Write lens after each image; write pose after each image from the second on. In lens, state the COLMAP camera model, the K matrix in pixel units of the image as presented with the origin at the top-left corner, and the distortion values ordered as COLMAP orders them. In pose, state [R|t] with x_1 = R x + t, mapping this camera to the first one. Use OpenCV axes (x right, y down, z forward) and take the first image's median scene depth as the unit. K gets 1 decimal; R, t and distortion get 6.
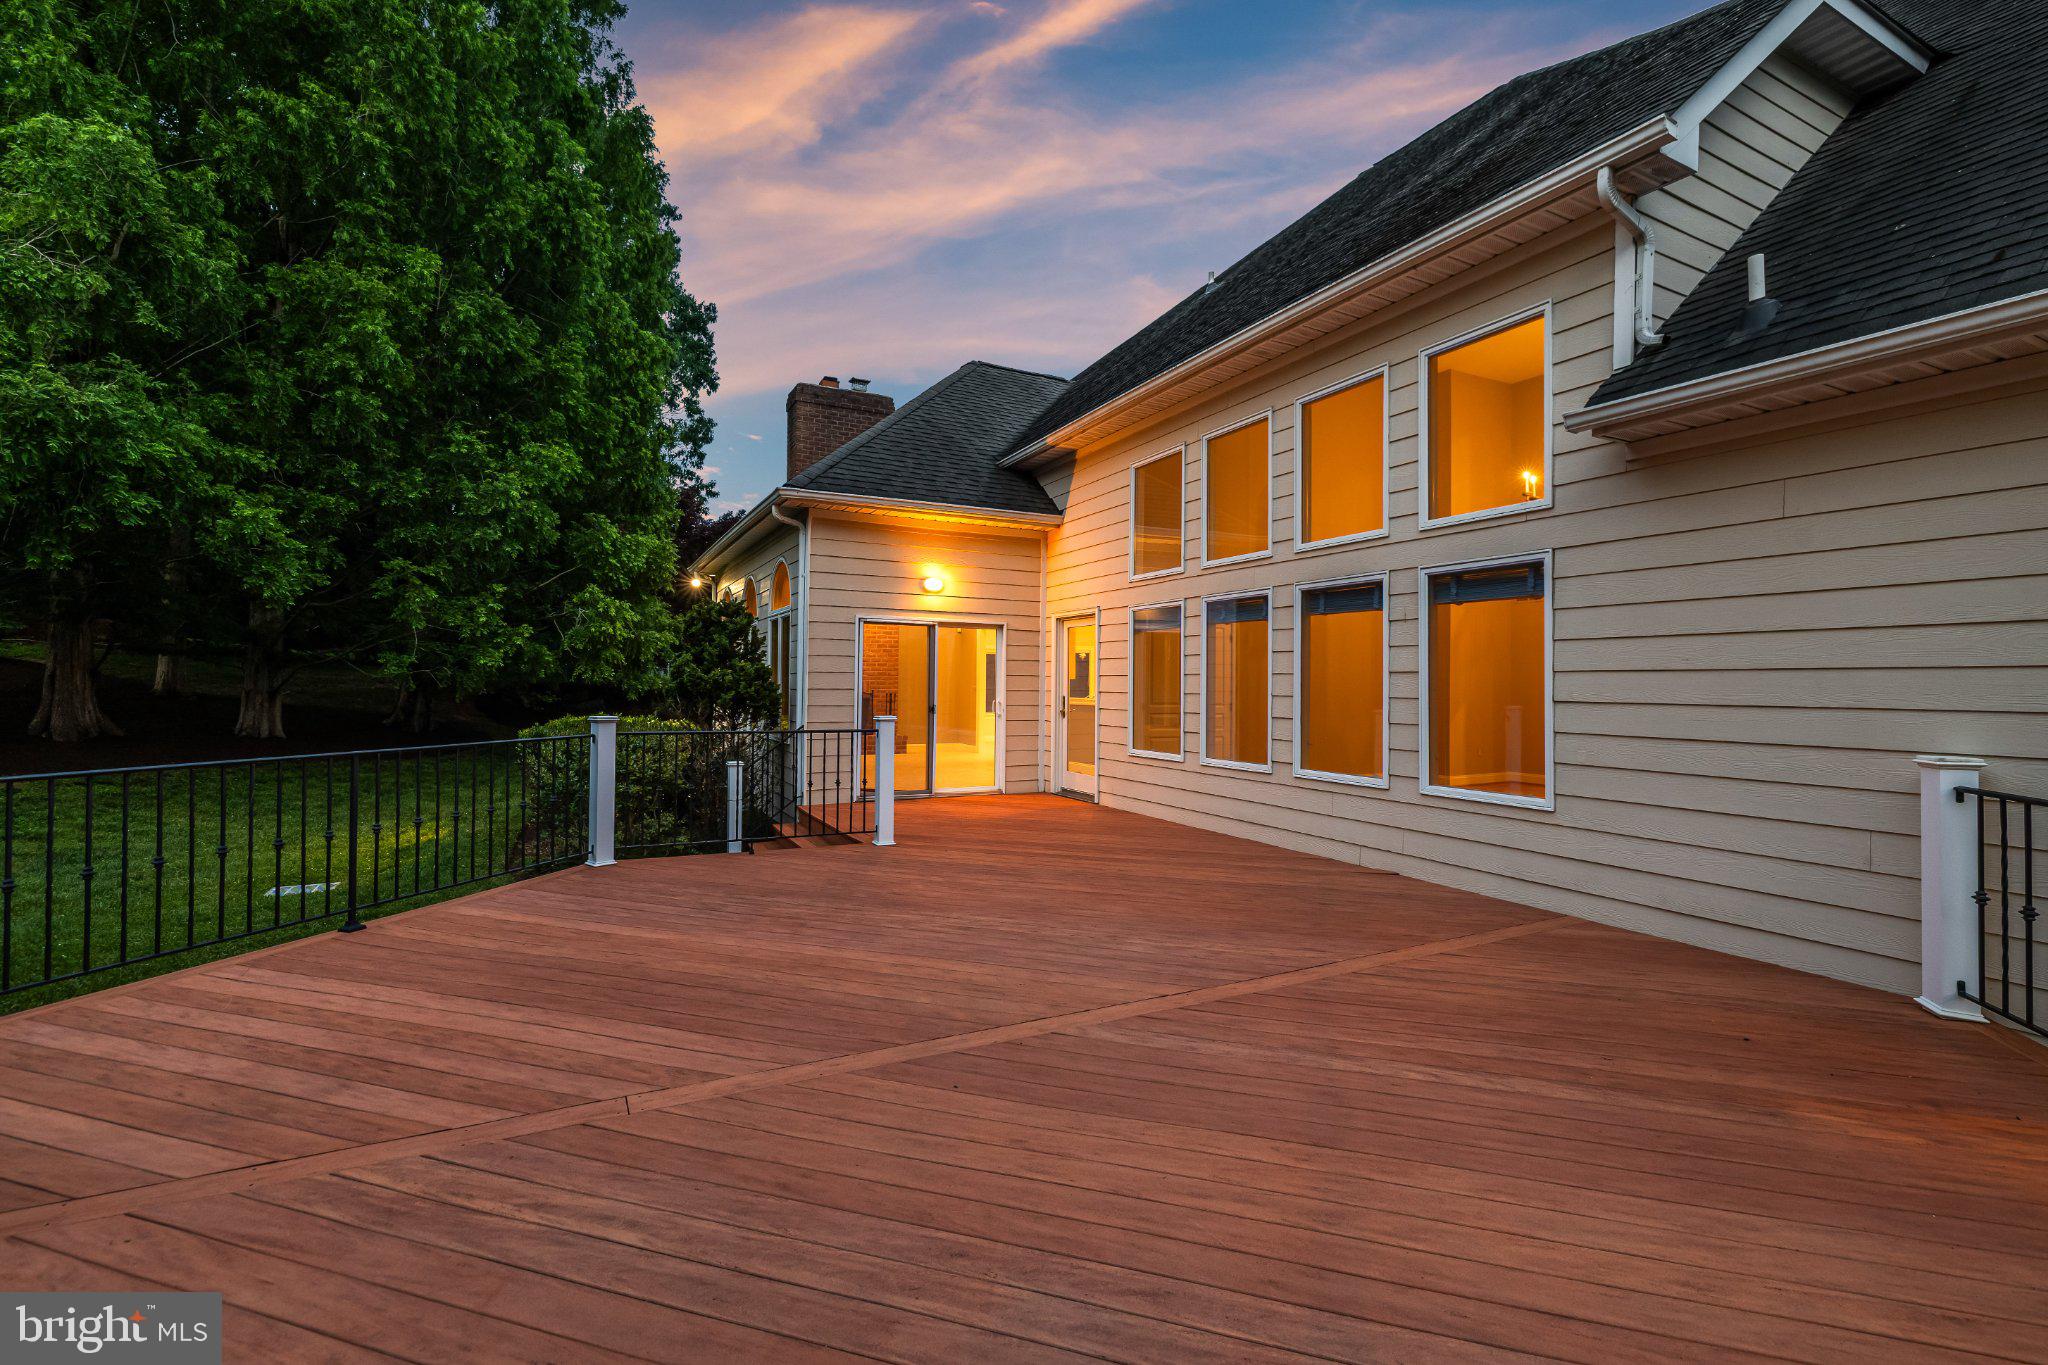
lens RADIAL K [[891.3, 0, 1024.0], [0, 891.3, 682.5], [0, 0, 1]] dist [0.003865, -0.000048]
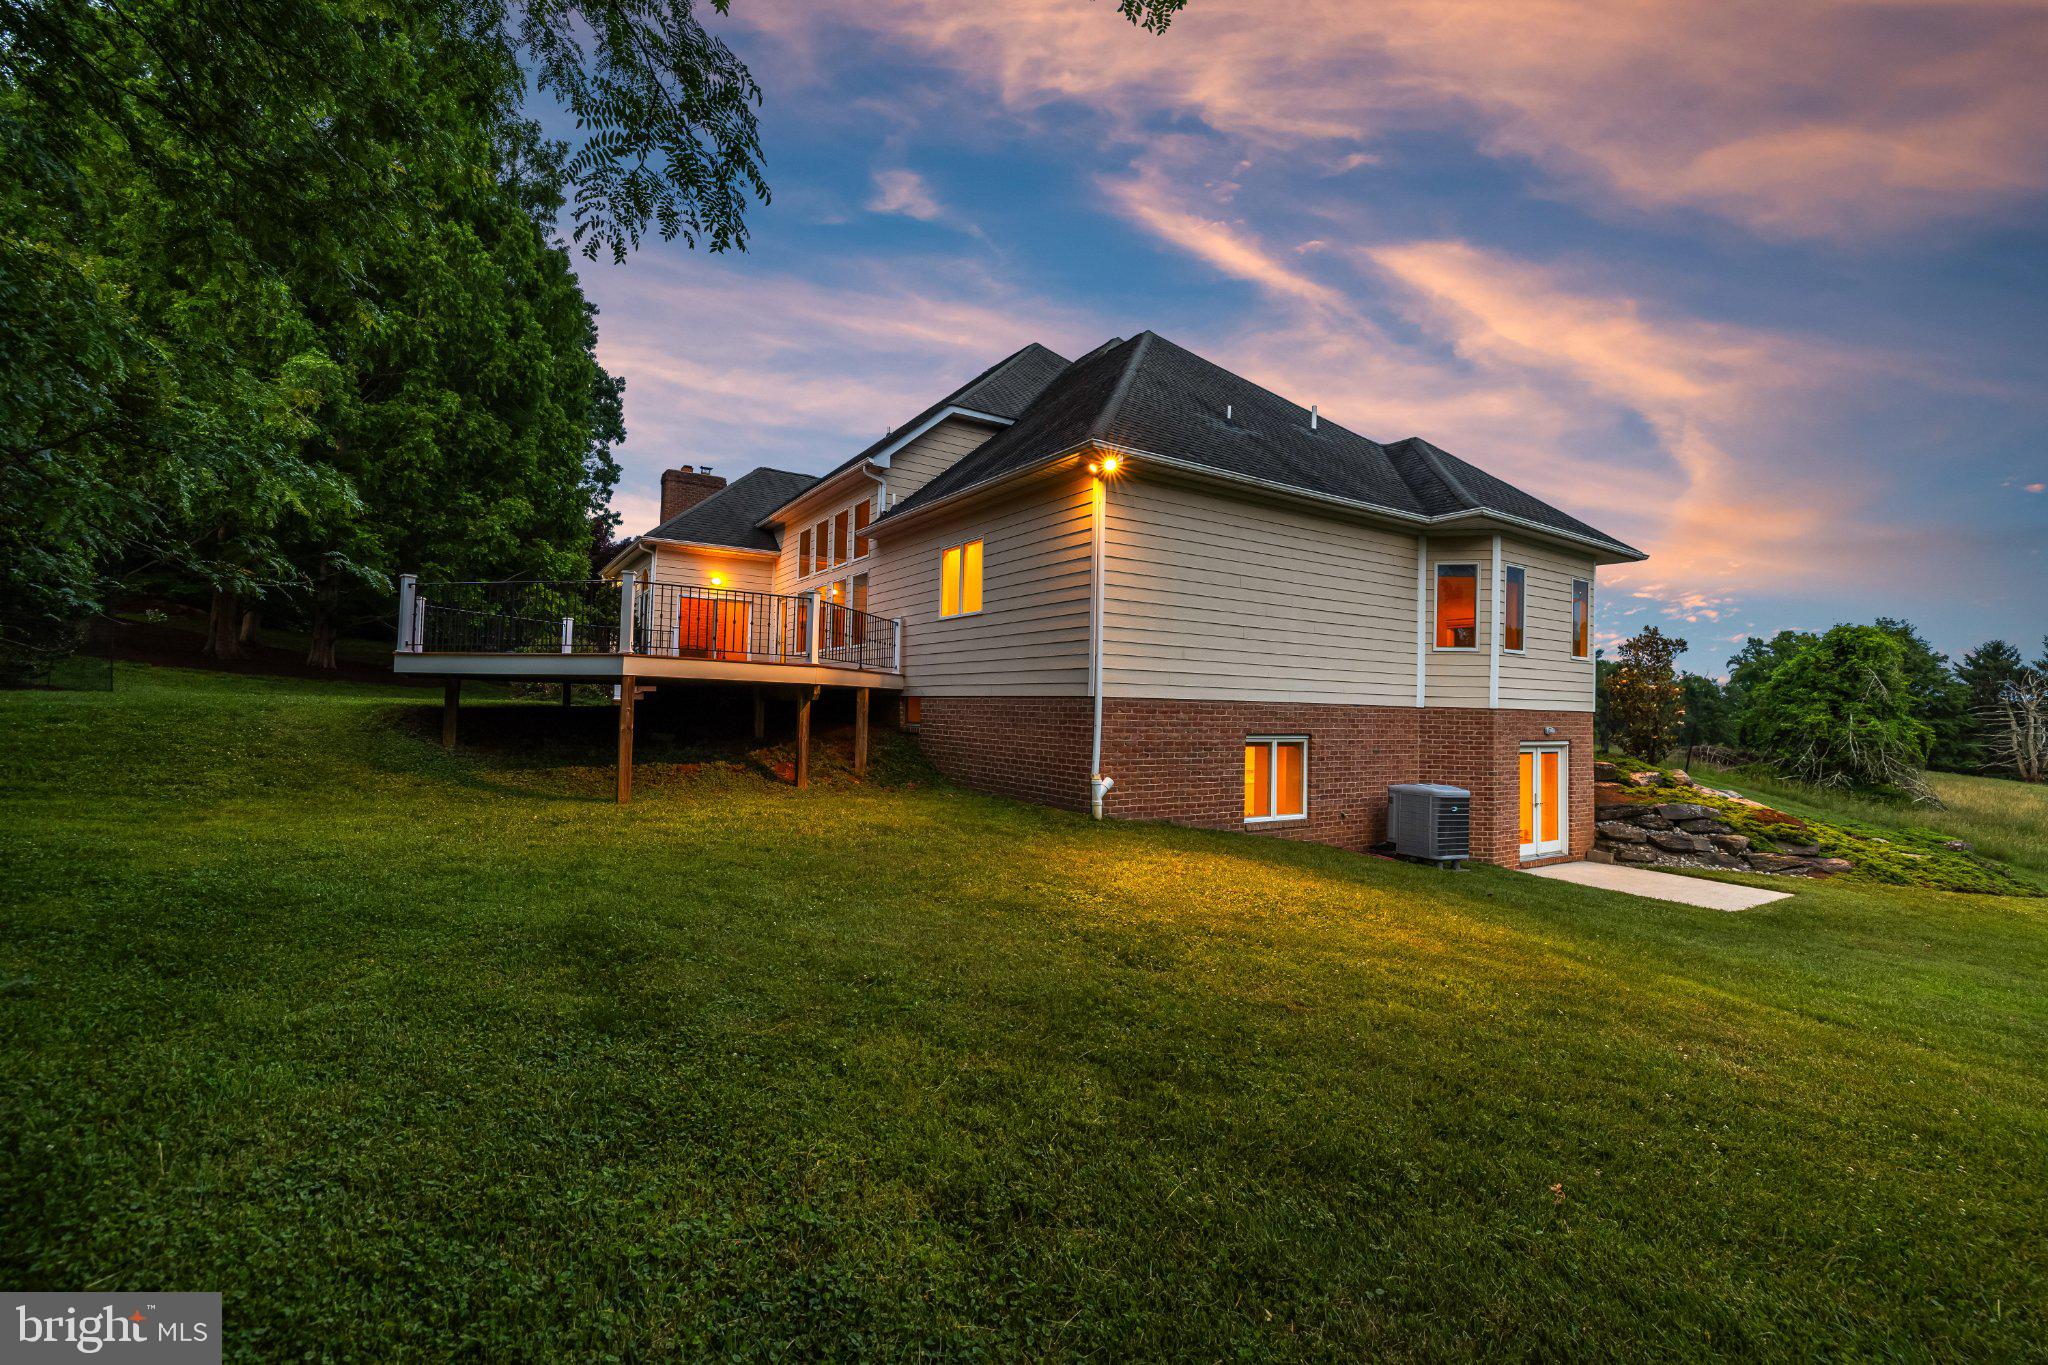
lens RADIAL K [[863.2, 0, 1024.0], [0, 863.2, 682.5], [0, 0, 1]] dist [0.004789, 0.000008]
pose [[0.994497, 0.018414, 0.103136, 0.285745], [-0.015800, 0.999534, -0.026101, 0.118925], [-0.103569, 0.024328, 0.994325, -0.775155]]
